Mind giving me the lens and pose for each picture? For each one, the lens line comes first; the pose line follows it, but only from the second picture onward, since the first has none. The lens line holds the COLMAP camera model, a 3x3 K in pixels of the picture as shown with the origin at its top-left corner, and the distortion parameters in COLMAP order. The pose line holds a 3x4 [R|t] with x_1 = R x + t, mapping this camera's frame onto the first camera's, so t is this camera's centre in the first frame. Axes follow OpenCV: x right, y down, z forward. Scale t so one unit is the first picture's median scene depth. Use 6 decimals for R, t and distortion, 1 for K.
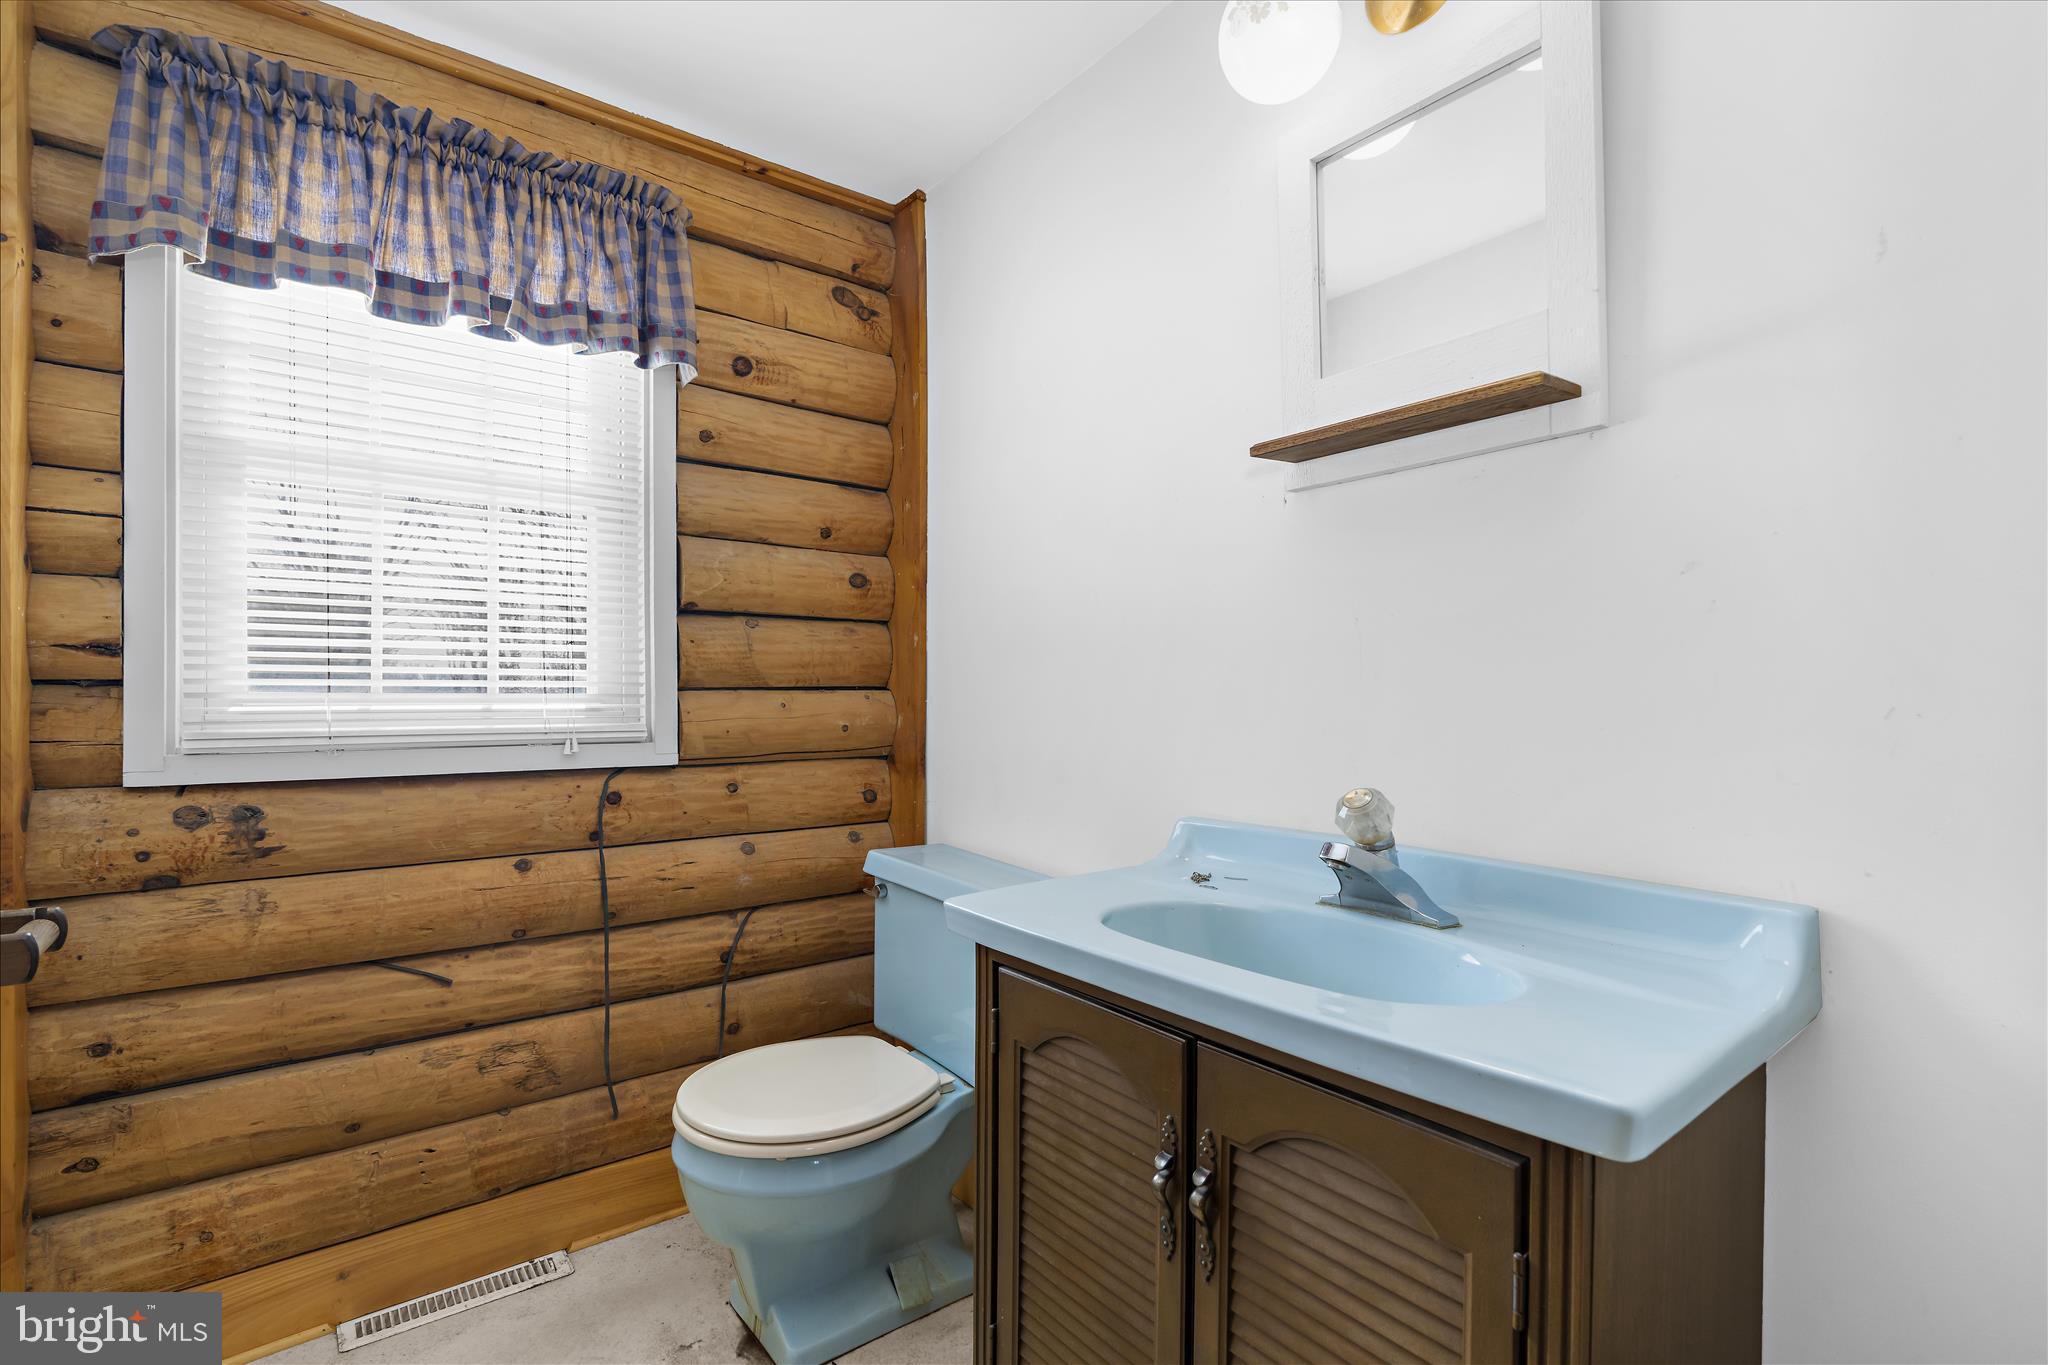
lens RADIAL K [[930.5, 0, 1012.7], [0, 930.5, 695.4], [0, 0, 1]] dist [-0.005848, 0.000135]
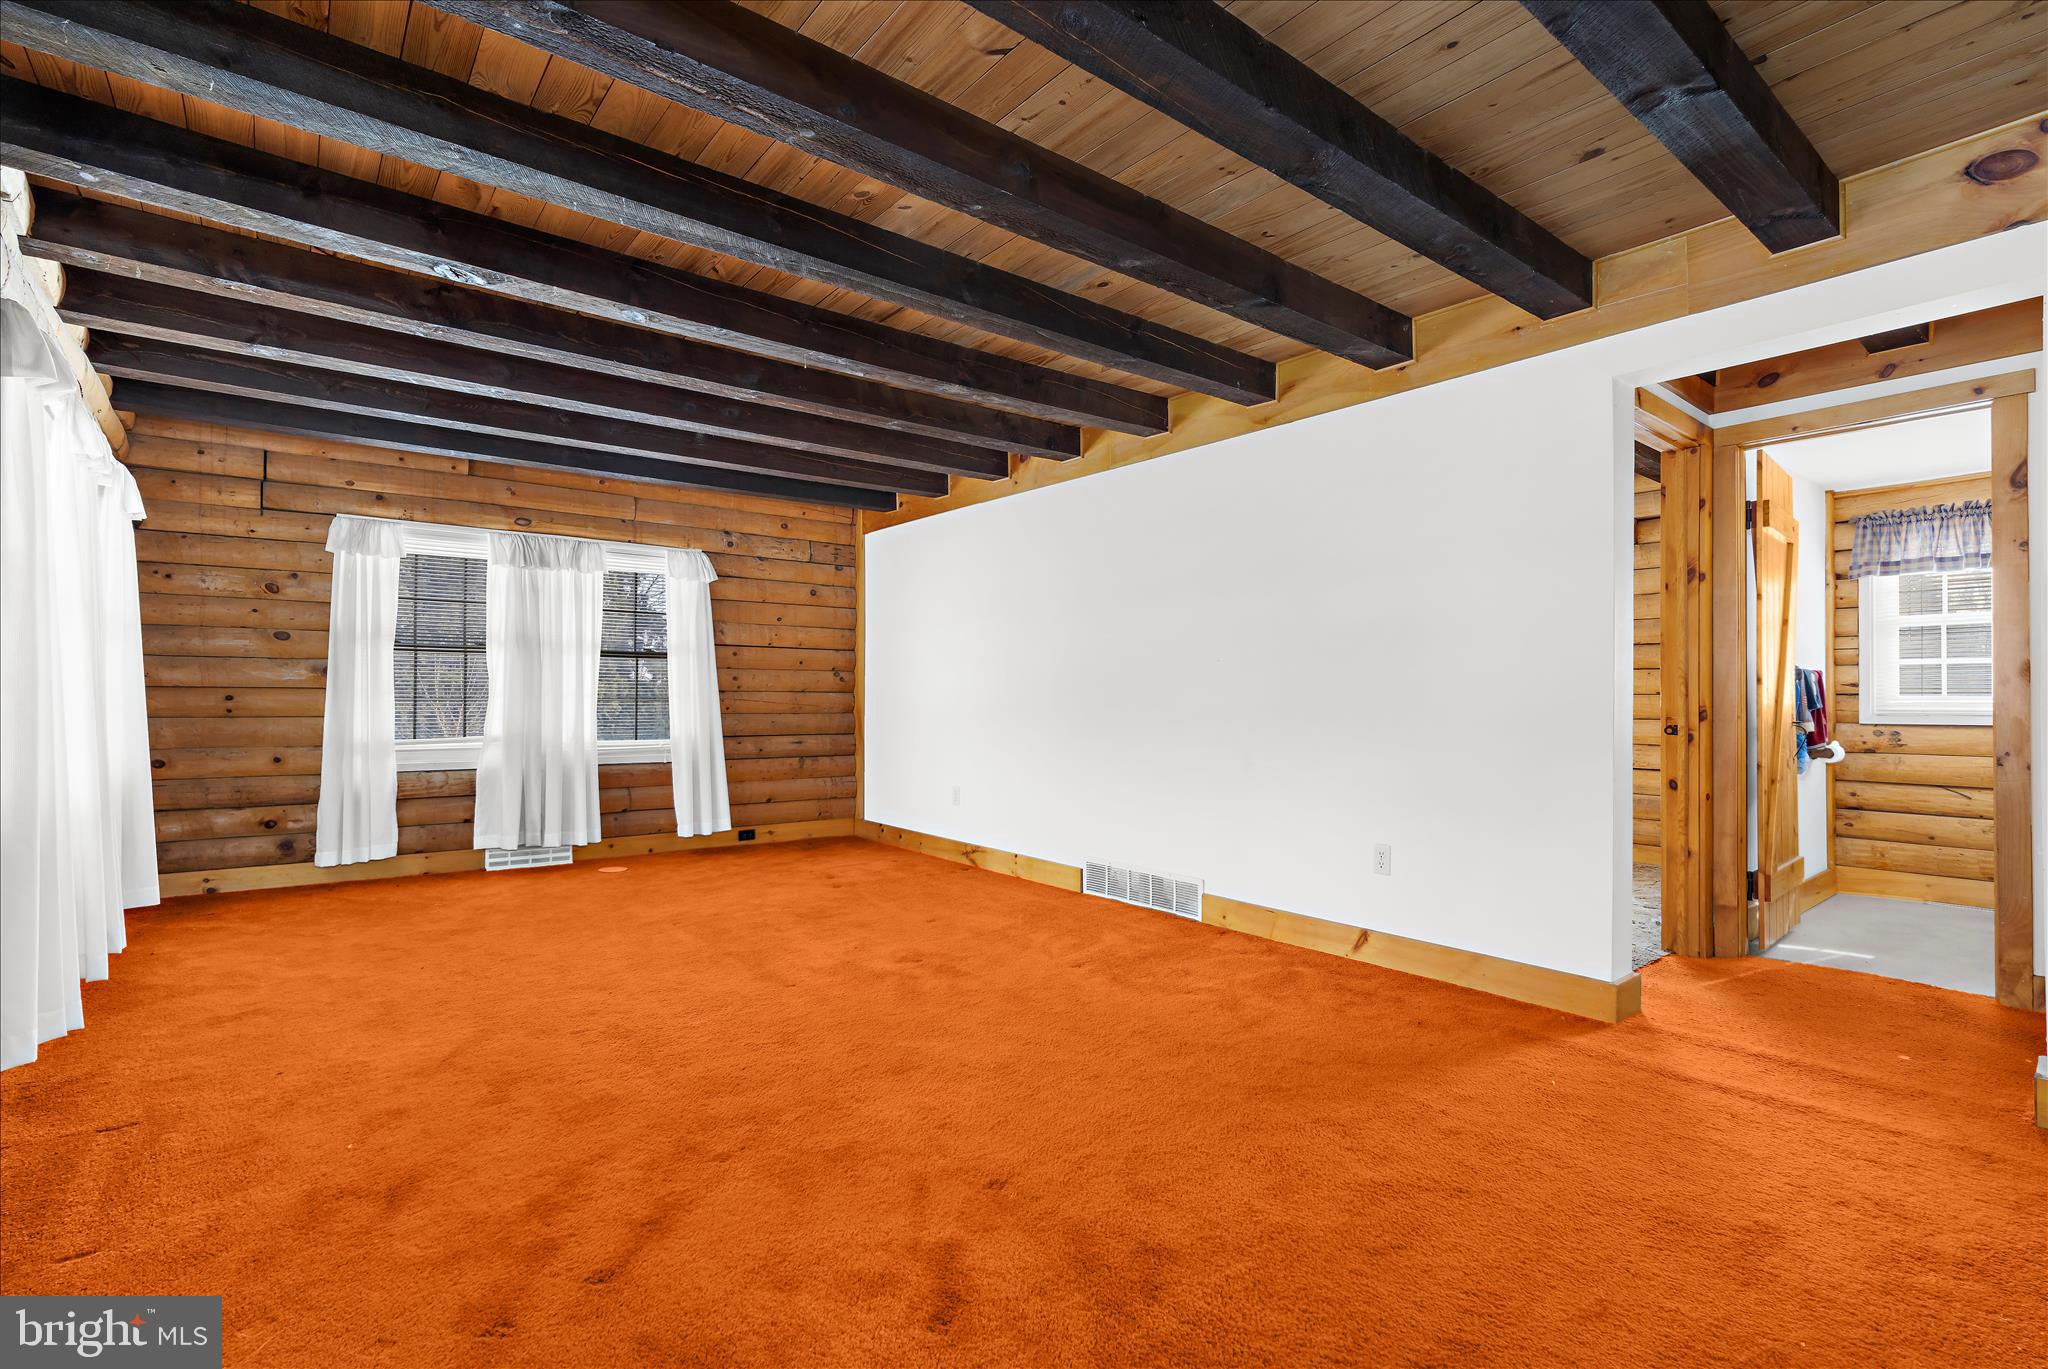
lens RADIAL K [[930.5, 0, 1013.2], [0, 930.5, 699.5], [0, 0, 1]] dist [-0.005848, 0.000135]
pose [[-0.001456, -0.001084, -0.999998, 2.603763], [0.004495, 0.999989, -0.001091, -0.004607], [0.999989, -0.004497, -0.001451, -2.249045]]
